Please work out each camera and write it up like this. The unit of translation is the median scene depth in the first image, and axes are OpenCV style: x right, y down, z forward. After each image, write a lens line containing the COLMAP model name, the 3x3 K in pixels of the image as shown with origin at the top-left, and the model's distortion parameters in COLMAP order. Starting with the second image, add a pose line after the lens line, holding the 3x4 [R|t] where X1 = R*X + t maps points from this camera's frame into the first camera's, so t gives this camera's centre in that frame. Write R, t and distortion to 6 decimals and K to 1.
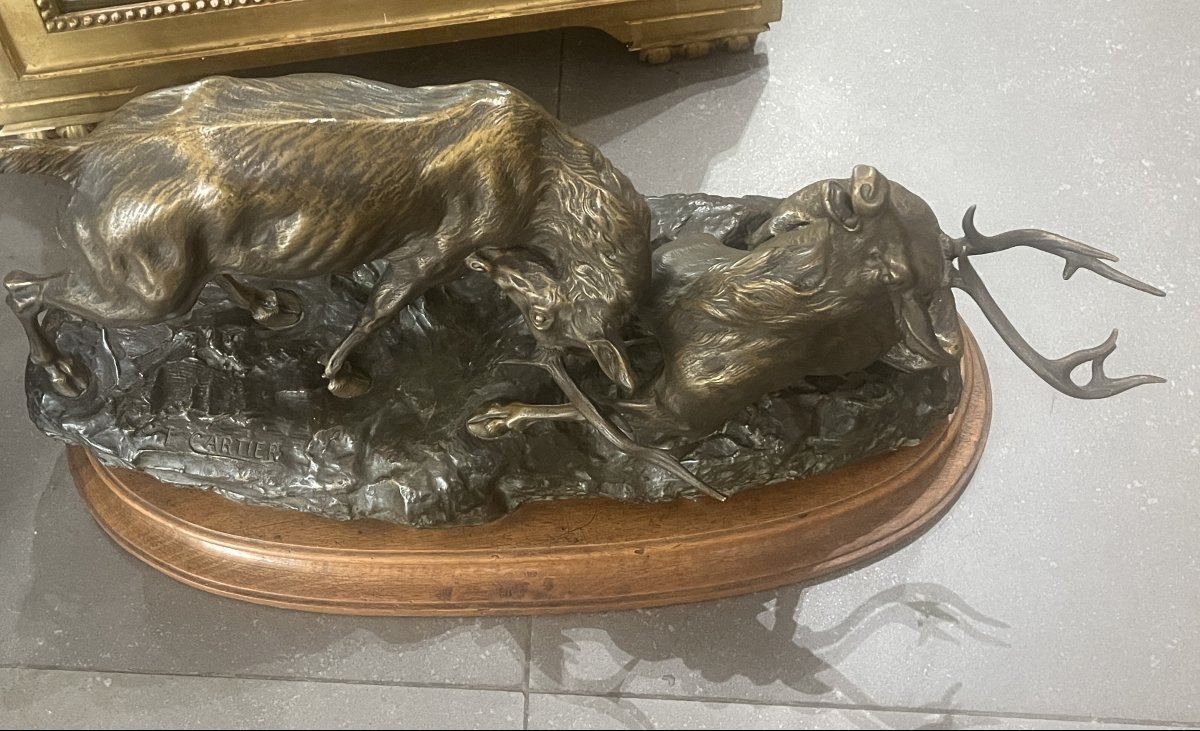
lens RADIAL K [[1385.6, 0, 498.7], [0, 1385.6, 291.7], [0, 0, 1]] dist [0.215875, -1.054344]
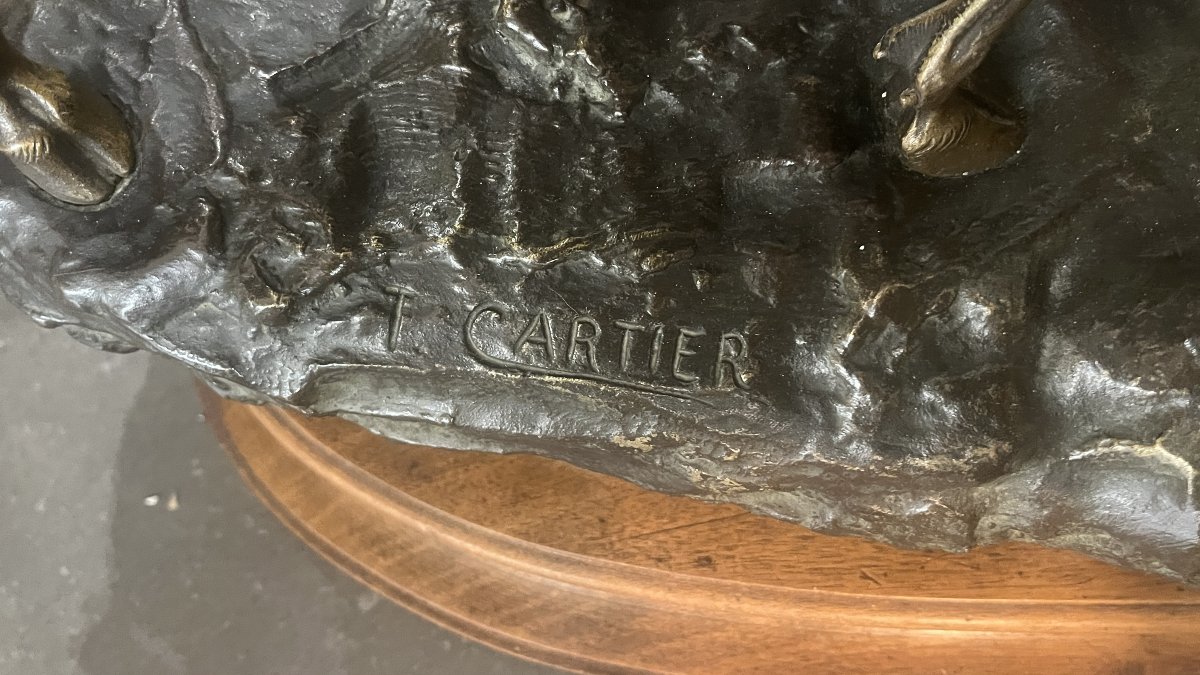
lens RADIAL K [[1111.1, 0, 600.0], [0, 1111.1, 337.5], [0, 0, 1]] dist [0.021221, -0.017168]
pose [[0.997451, -0.029377, -0.065028, -0.179424], [0.040596, 0.983089, 0.178575, 0.066673], [0.058682, -0.180759, 0.981775, 0.778338]]
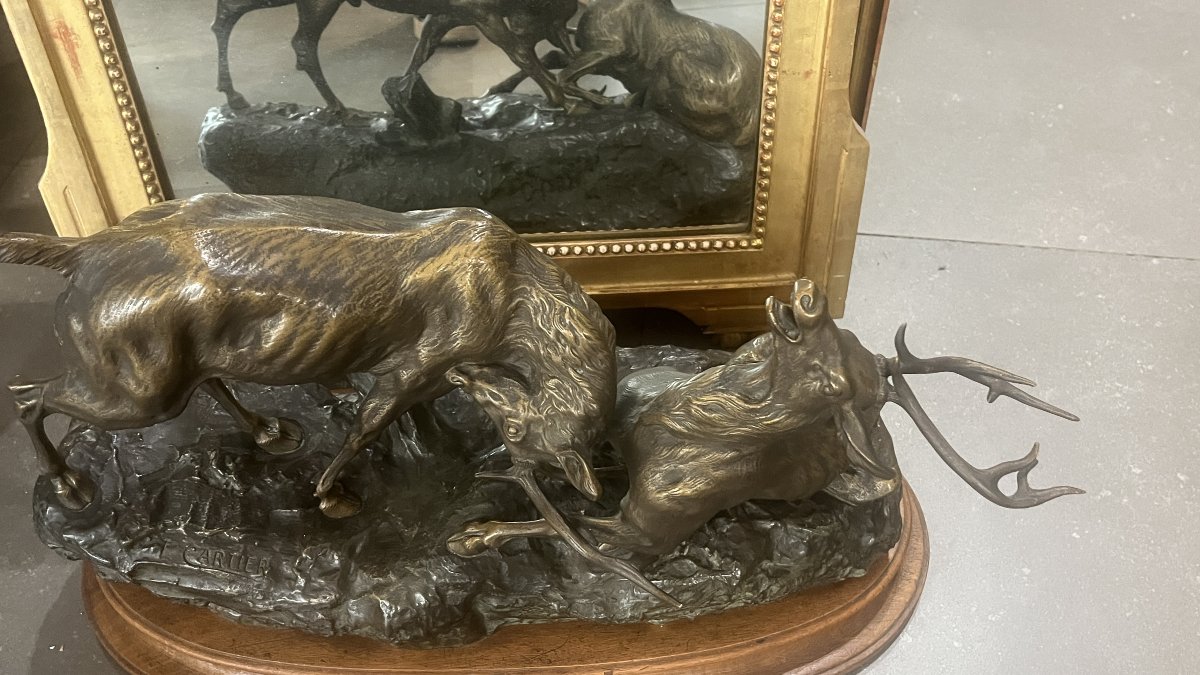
lens RADIAL K [[1111.1, 0, 600.0], [0, 1111.1, 337.5], [0, 0, 1]] dist [0.021221, -0.017168]
pose [[0.998400, 0.031163, 0.047188, 0.049499], [-0.022444, 0.984287, -0.175143, 0.088550], [-0.051905, 0.173804, 0.983411, 0.128637]]
